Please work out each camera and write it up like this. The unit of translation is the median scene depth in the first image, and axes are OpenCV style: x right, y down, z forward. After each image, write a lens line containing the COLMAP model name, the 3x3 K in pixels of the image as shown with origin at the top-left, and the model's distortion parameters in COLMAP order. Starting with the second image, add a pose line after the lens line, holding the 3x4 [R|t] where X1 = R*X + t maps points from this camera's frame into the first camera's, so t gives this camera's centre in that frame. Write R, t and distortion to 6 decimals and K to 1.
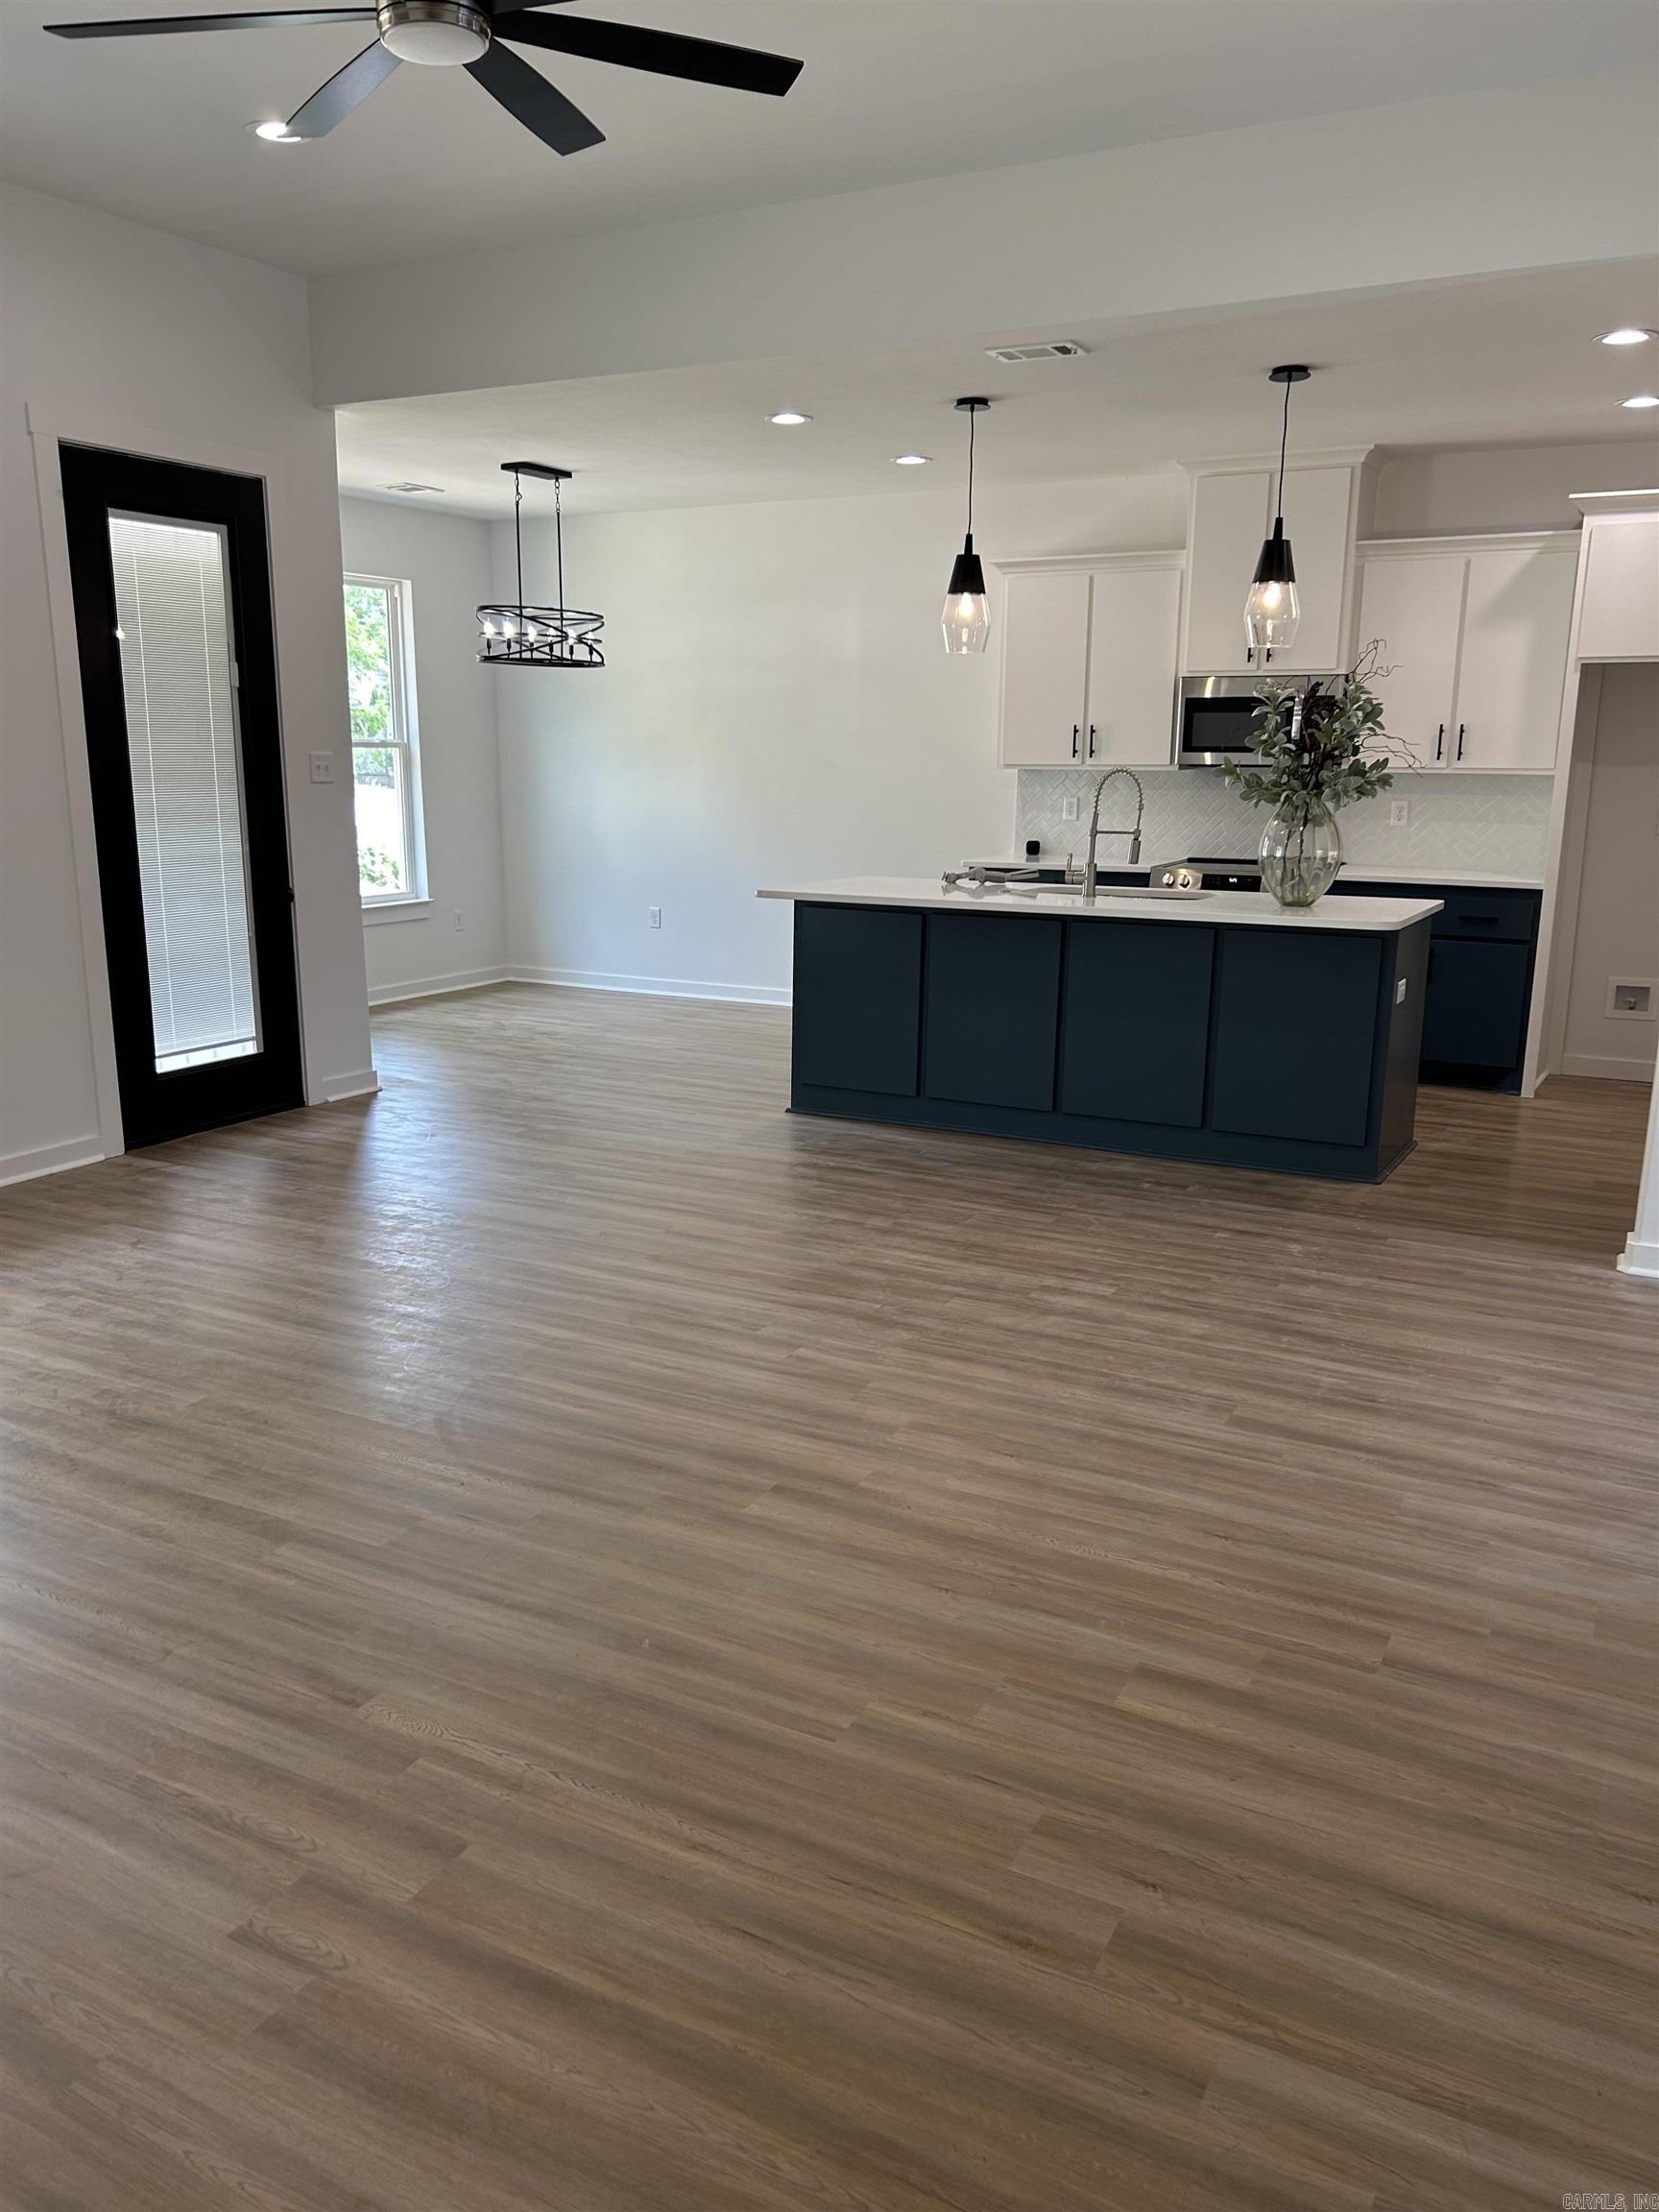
lens RADIAL K [[1653.3, 0, 829.6], [0, 1653.3, 1117.7], [0, 0, 1]] dist [0.024032, -0.003299]
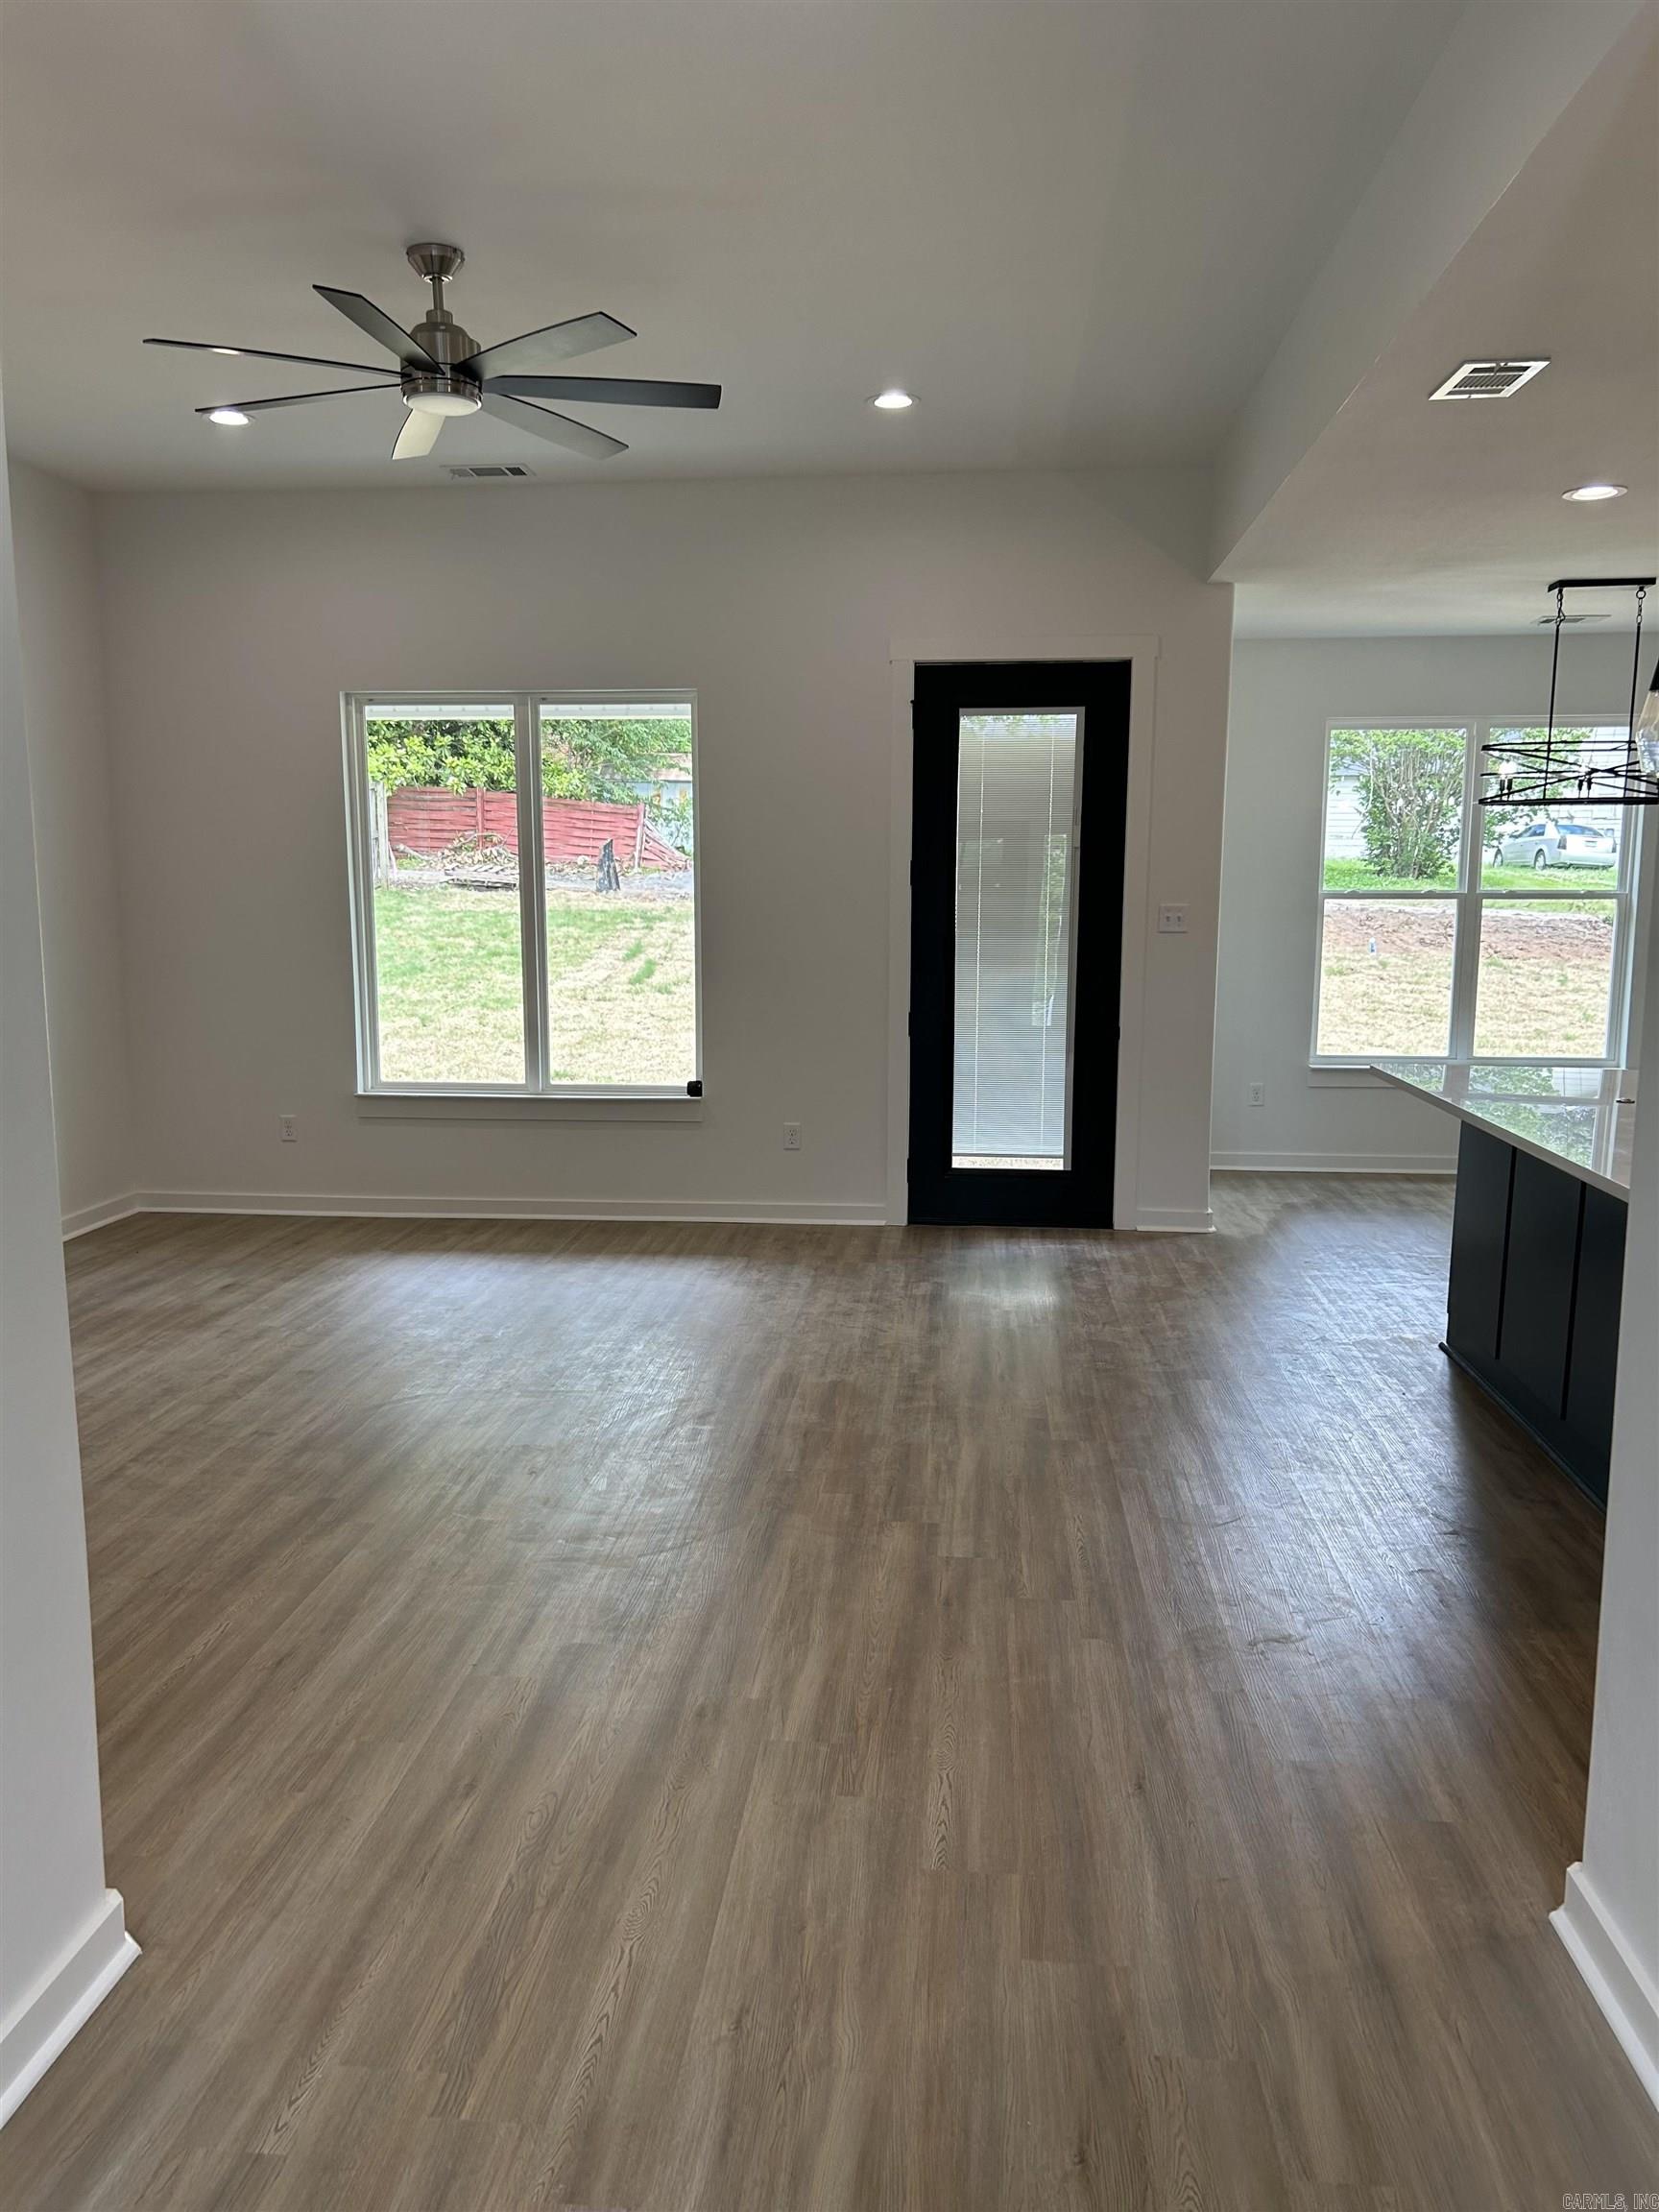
lens RADIAL K [[1653.3, 0, 816.8], [0, 1653.3, 1151.3], [0, 0, 1]] dist [0.024032, -0.003299]
pose [[0.388043, 0.144657, -0.910218, 0.668562], [-0.203581, 0.976664, 0.068426, -0.104009], [0.898876, 0.158751, 0.408437, 0.438748]]
